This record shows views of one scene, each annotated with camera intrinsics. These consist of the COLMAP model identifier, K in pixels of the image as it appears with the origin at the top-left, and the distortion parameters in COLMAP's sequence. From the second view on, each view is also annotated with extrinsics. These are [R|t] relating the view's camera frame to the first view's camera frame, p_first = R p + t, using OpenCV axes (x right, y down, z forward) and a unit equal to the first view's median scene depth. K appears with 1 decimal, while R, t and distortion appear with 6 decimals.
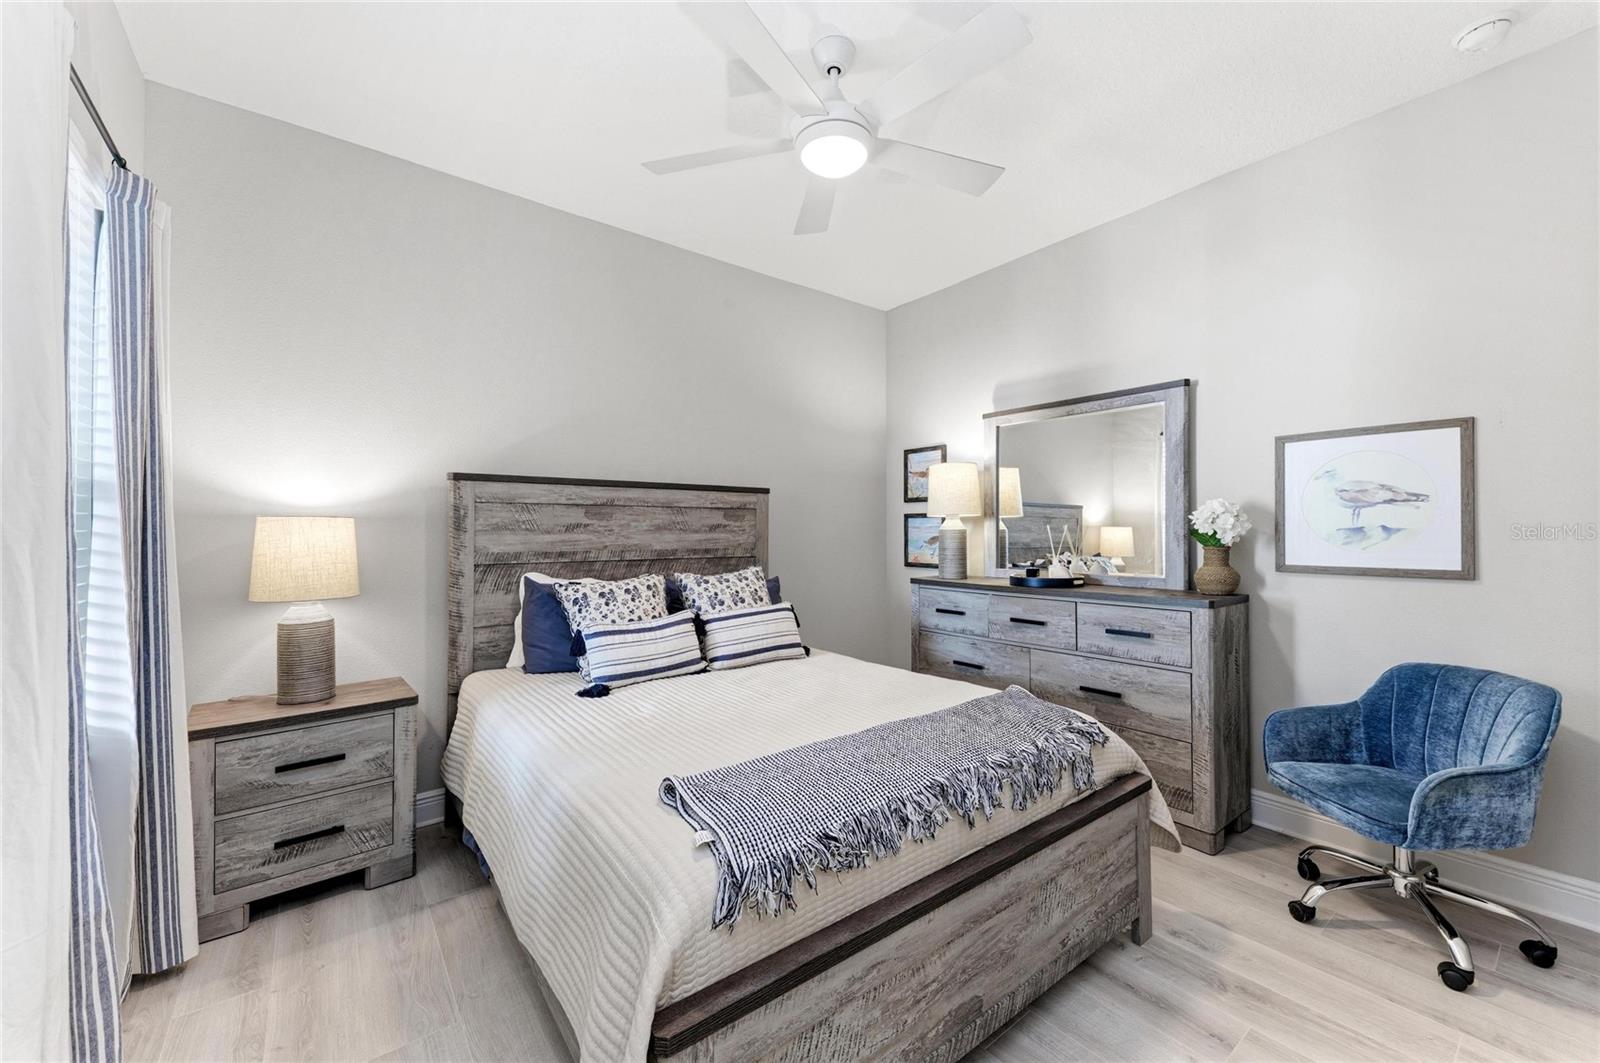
lens RADIAL K [[628.3, 0, 808.3], [0, 628.3, 525.1], [0, 0, 1]] dist [0.010873, -0.003765]
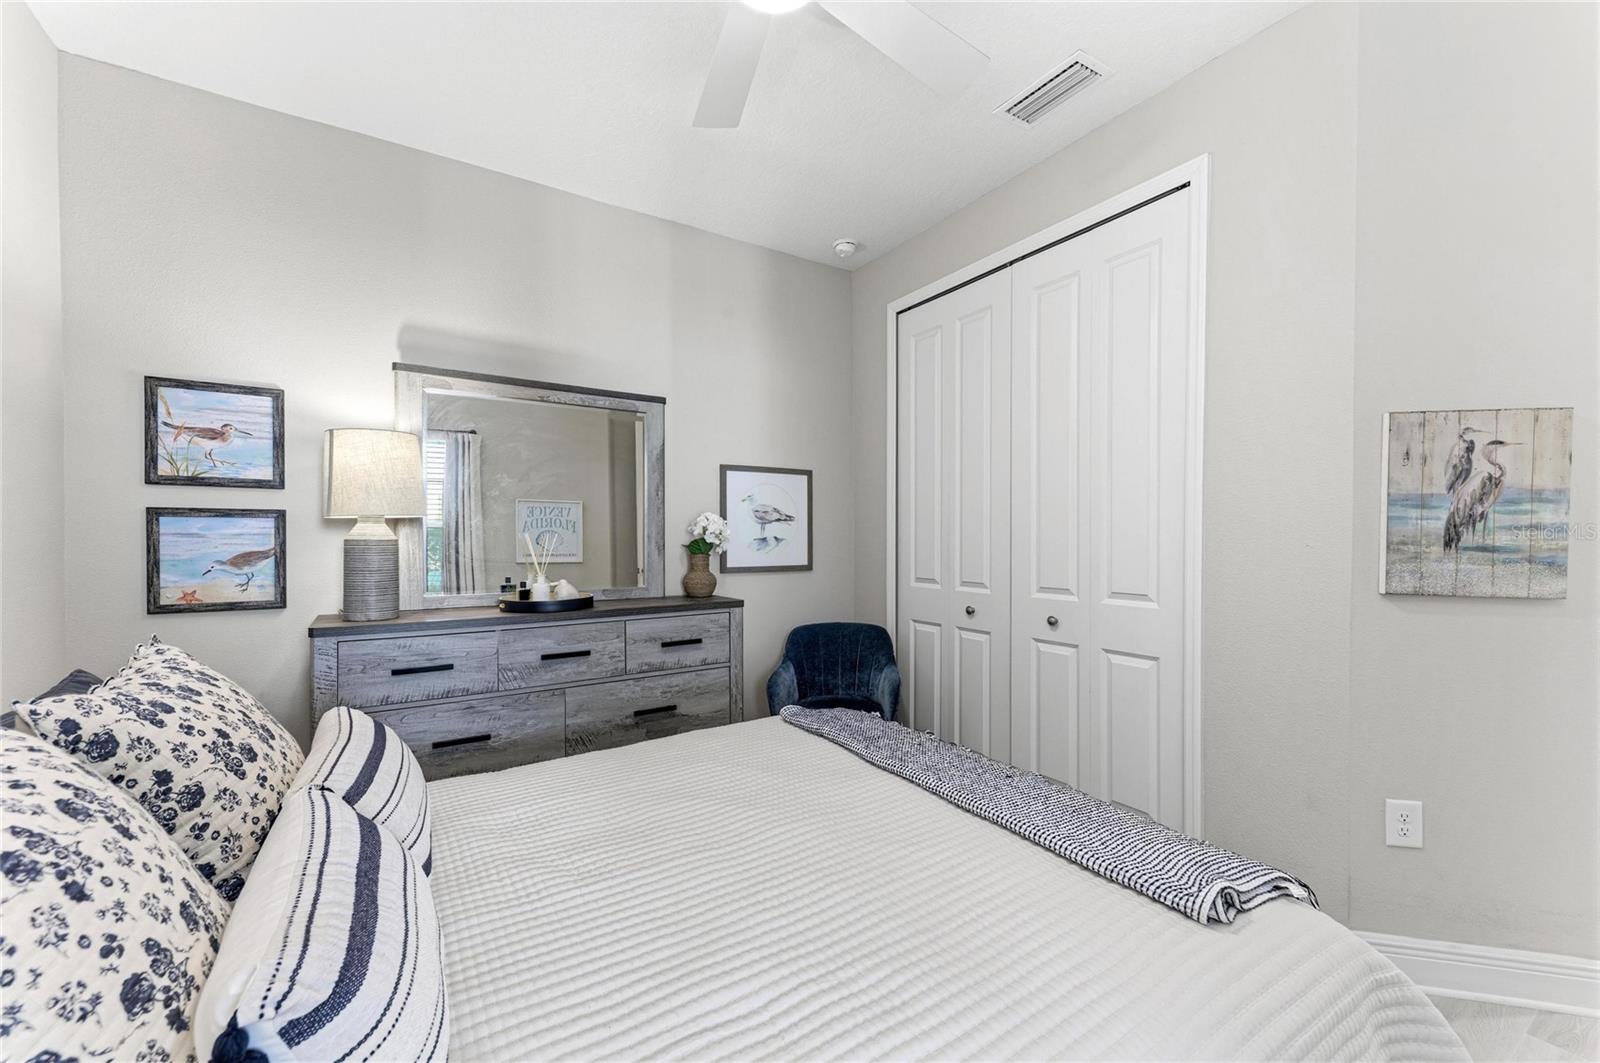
lens RADIAL K [[628.3, 0, 813.2], [0, 628.3, 545.9], [0, 0, 1]] dist [0.010873, -0.003765]
pose [[0.088004, -0.003147, 0.996115, -0.403365], [-0.002333, 0.999992, 0.003365, 0.013057], [-0.996117, -0.002620, 0.087996, 0.610558]]
